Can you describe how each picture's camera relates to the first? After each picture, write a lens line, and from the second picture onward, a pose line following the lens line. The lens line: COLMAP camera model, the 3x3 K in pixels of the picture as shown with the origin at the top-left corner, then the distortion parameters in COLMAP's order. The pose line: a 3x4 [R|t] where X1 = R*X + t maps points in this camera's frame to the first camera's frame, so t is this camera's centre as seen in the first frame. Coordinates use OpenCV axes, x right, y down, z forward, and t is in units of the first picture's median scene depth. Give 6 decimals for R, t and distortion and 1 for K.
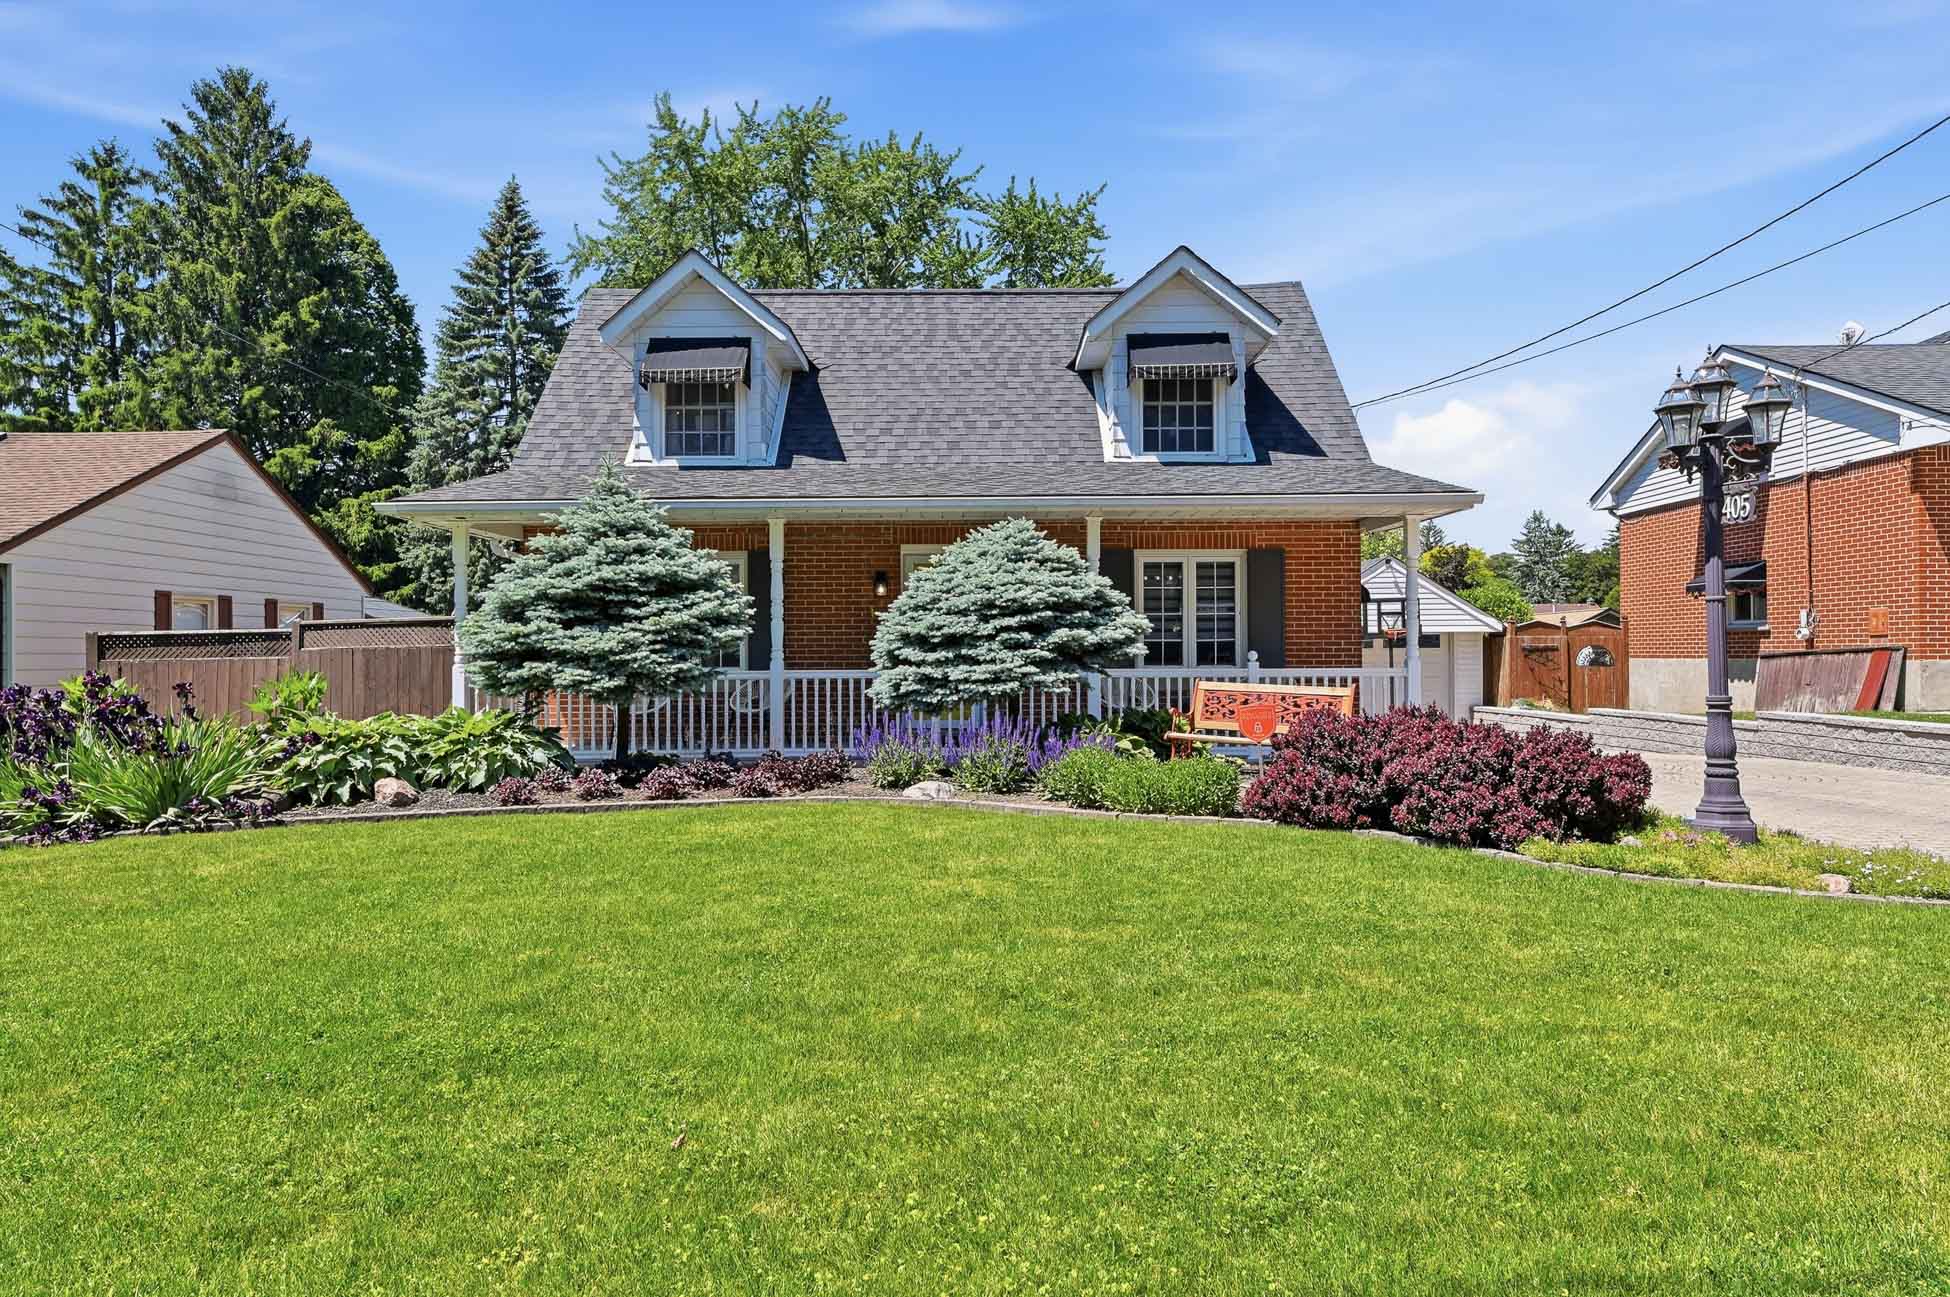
lens RADIAL K [[1258.4, 0, 968.2], [0, 1258.4, 661.7], [0, 0, 1]] dist [0.009920, -0.003661]
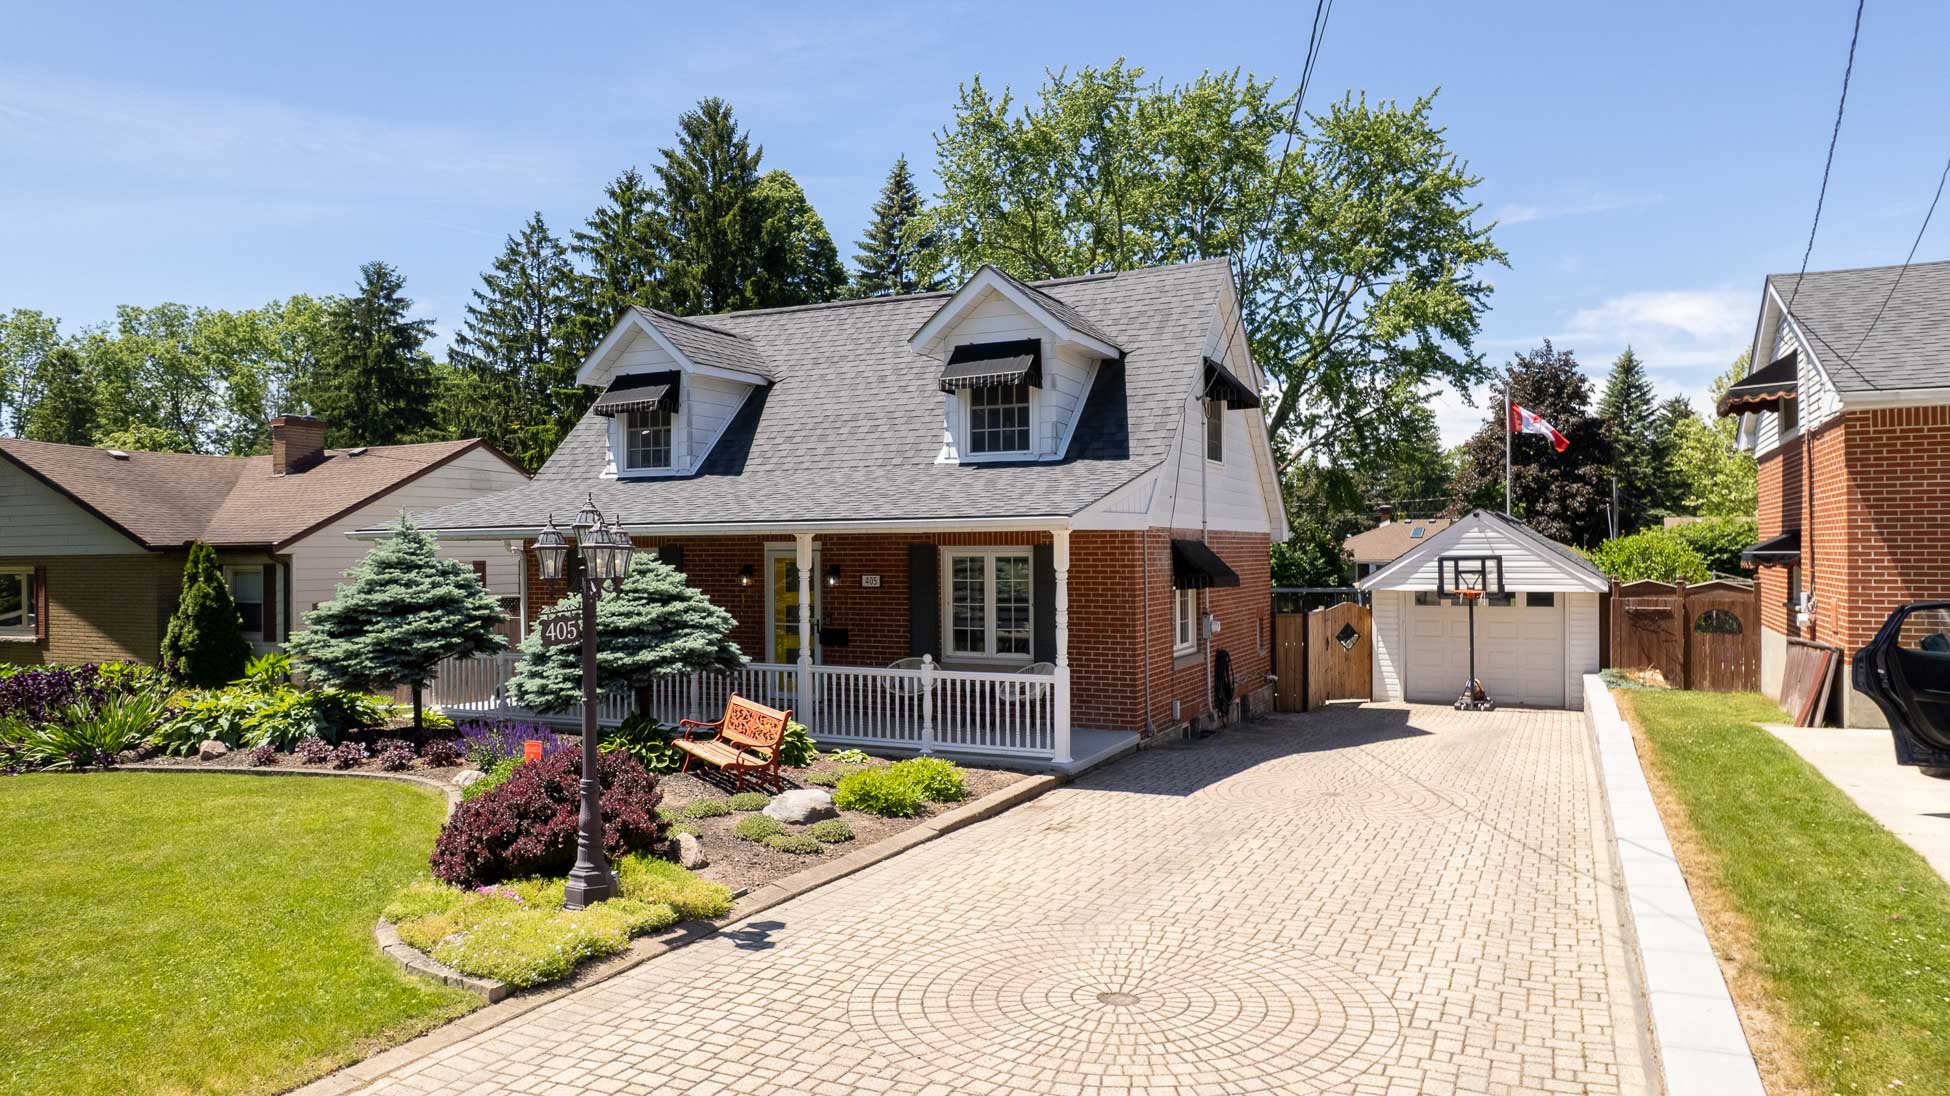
lens RADIAL K [[1250.8, 0, 978.0], [0, 1250.8, 540.8], [0, 0, 1]] dist [-0.056580, 0.036075]
pose [[0.908101, -0.004240, -0.418729, 0.389074], [-0.000240, 0.999943, -0.010646, -0.051644], [0.418750, 0.009768, 0.908049, 0.015518]]
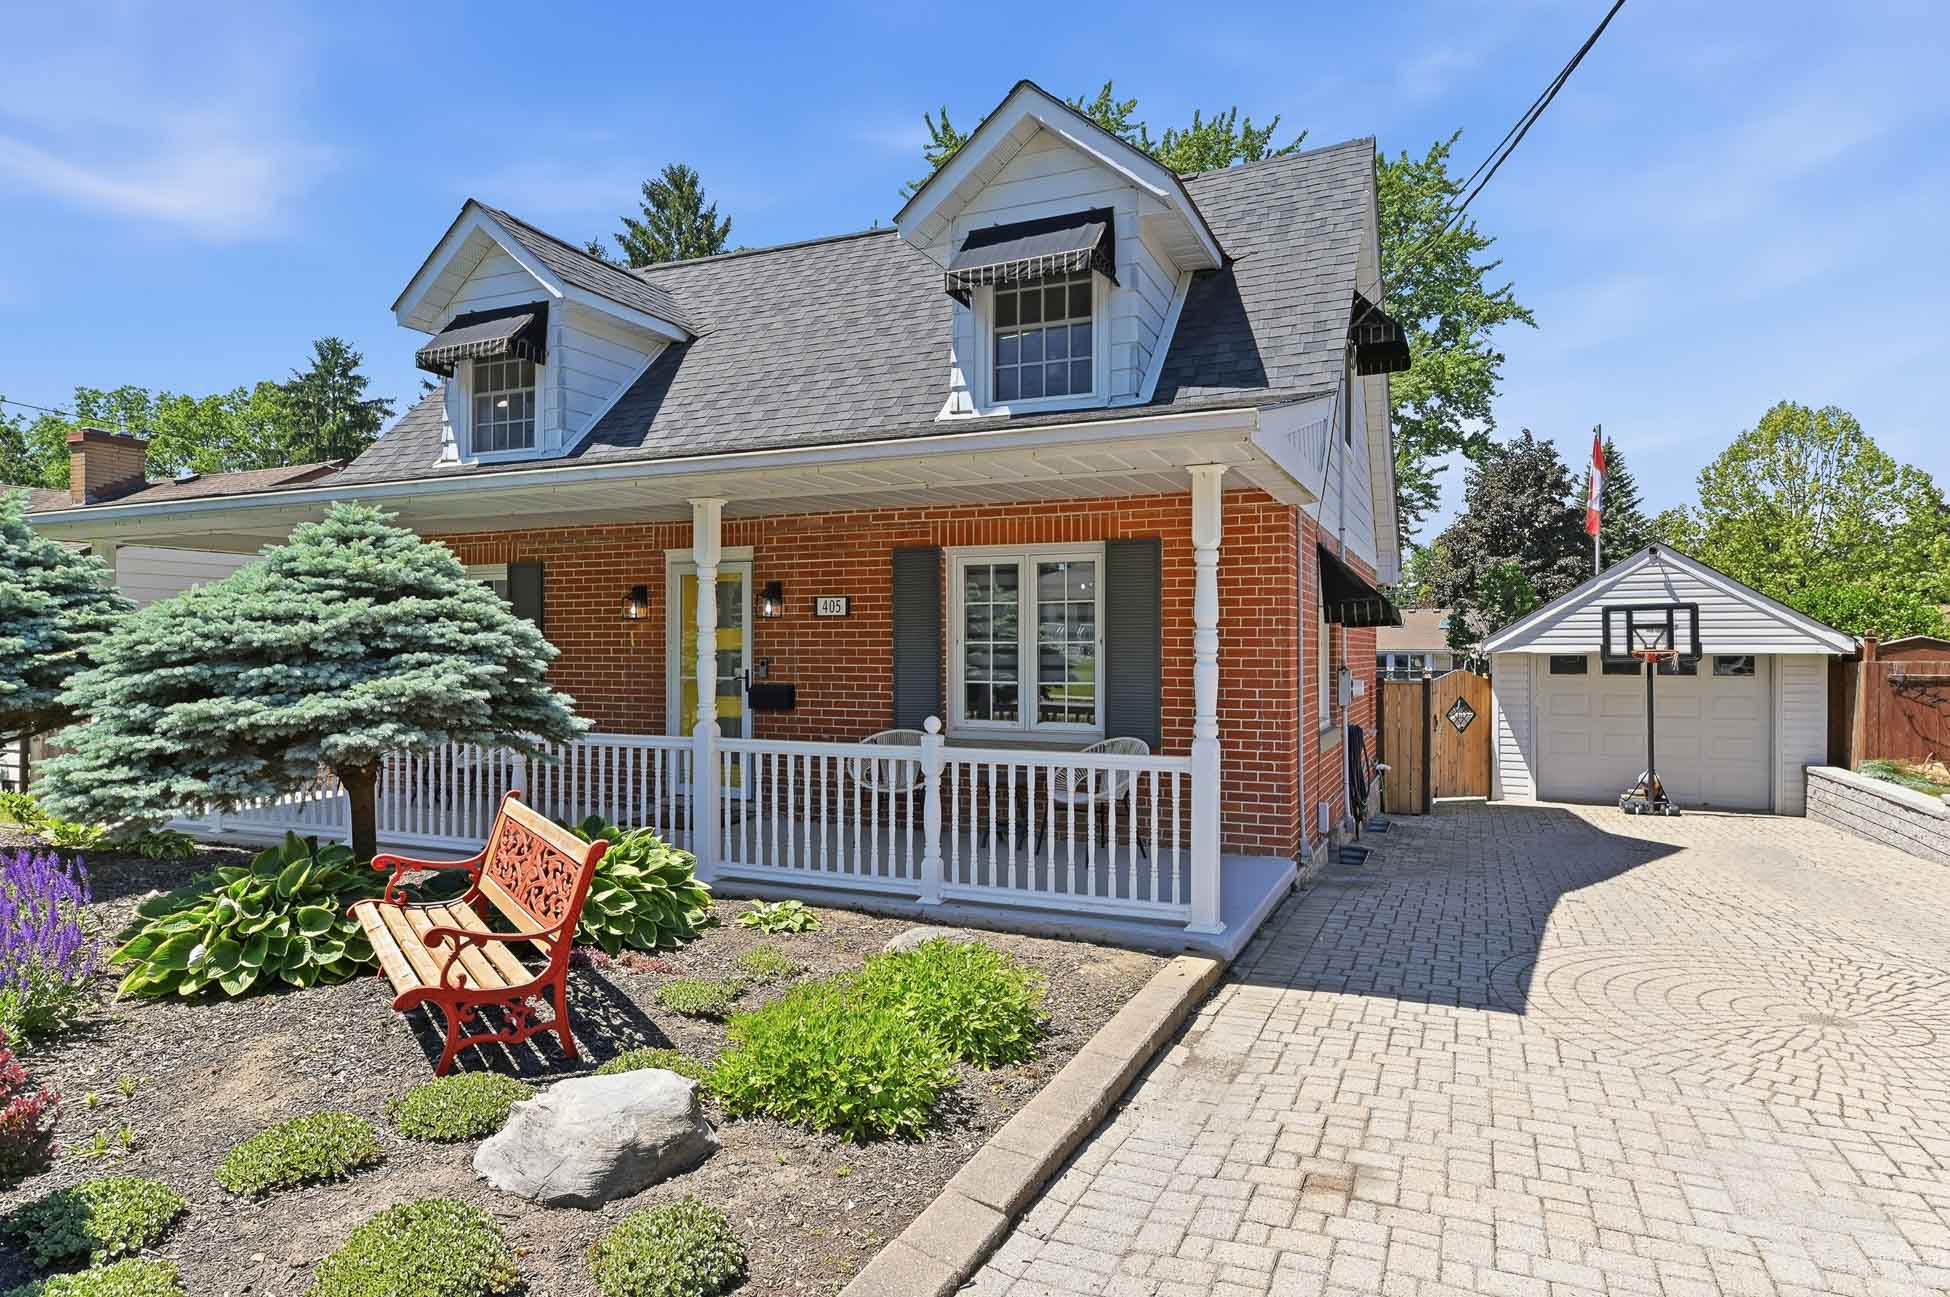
lens RADIAL K [[1137.7, 0, 965.4], [0, 1137.7, 655.8], [0, 0, 1]] dist [0.003748, 0.004970]
pose [[0.917013, 0.007279, -0.398792, 0.241659], [-0.007746, 0.999970, 0.000441, -0.019901], [0.398783, 0.002684, 0.917041, 0.282801]]
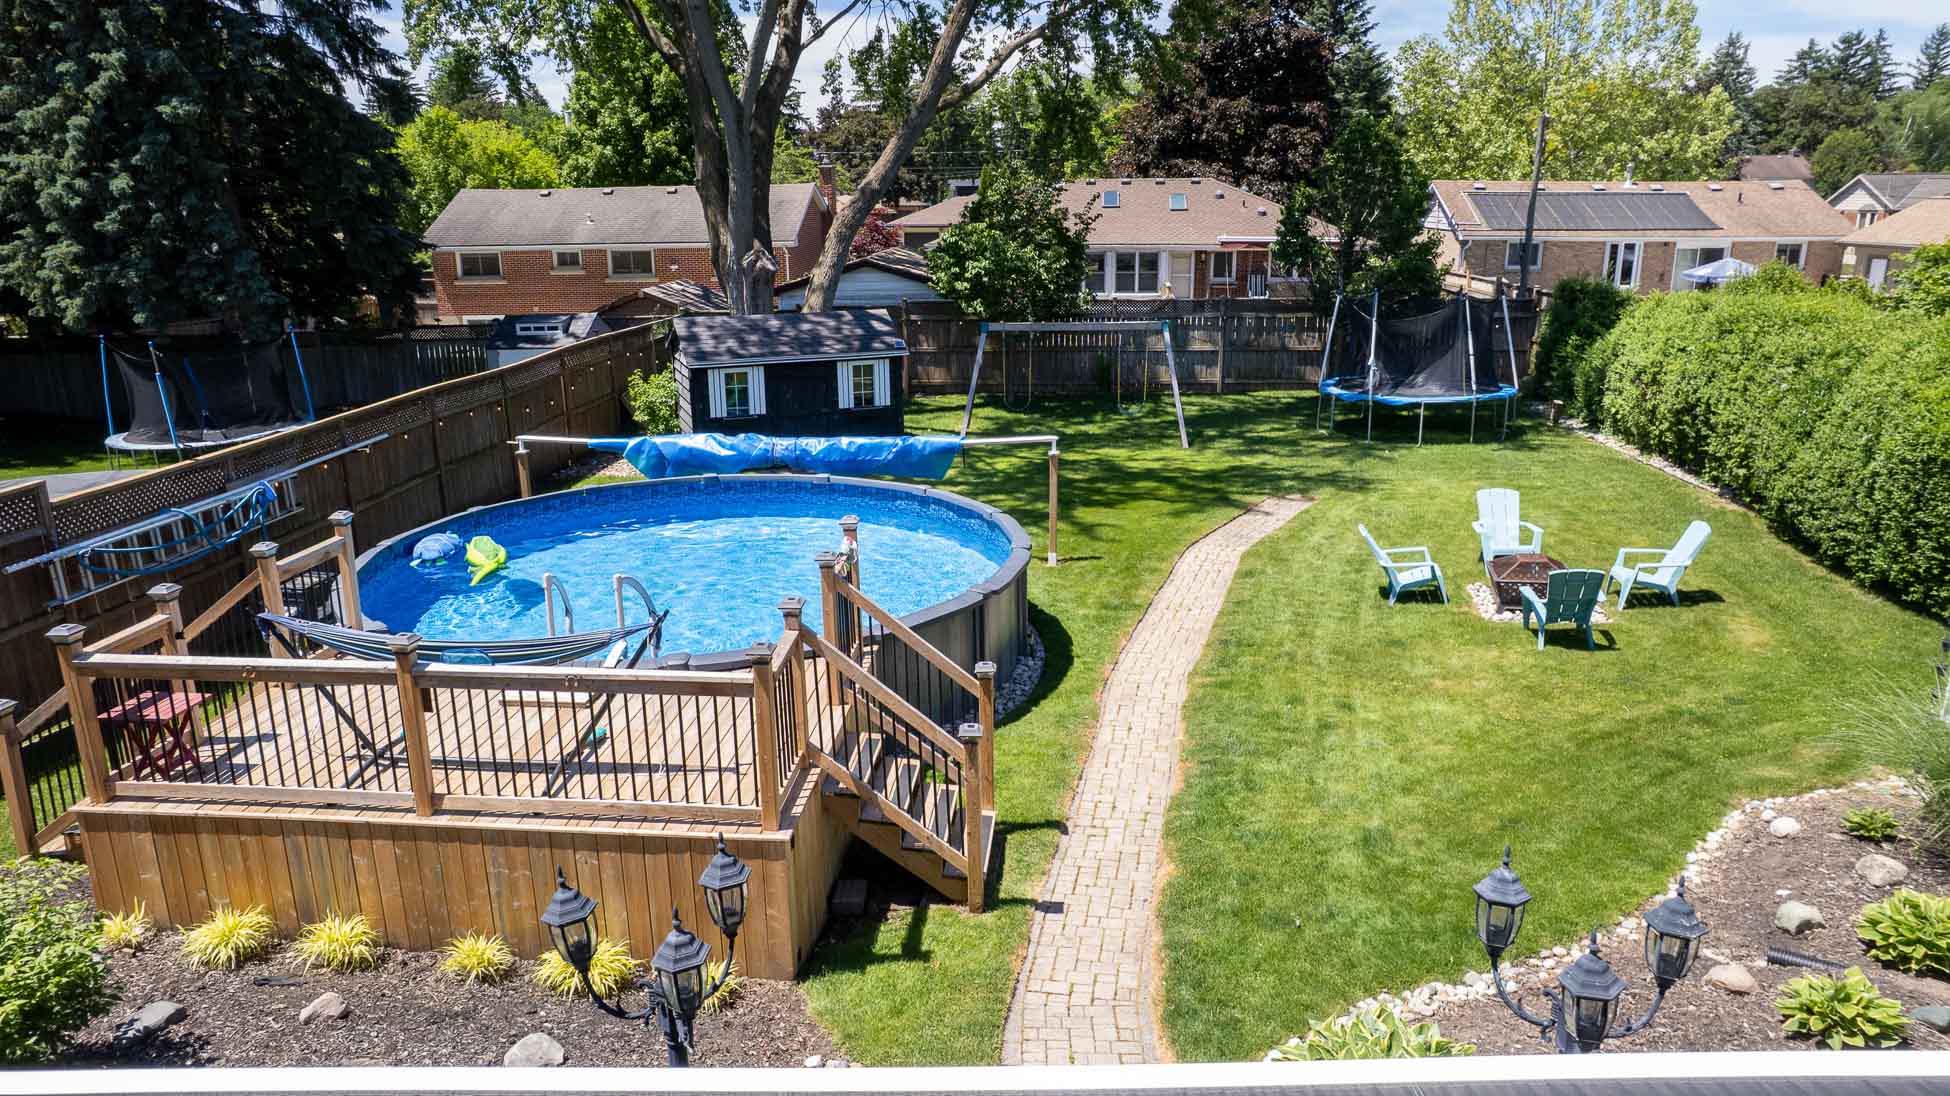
lens RADIAL K [[1250.8, 0, 984.0], [0, 1250.8, 536.7], [0, 0, 1]] dist [-0.056580, 0.036075]
pose [[0.999643, 0.004533, -0.026350, -0.027520], [0.002425, 0.966088, 0.258203, -0.094582], [0.026626, -0.258174, 0.965731, 1.065362]]
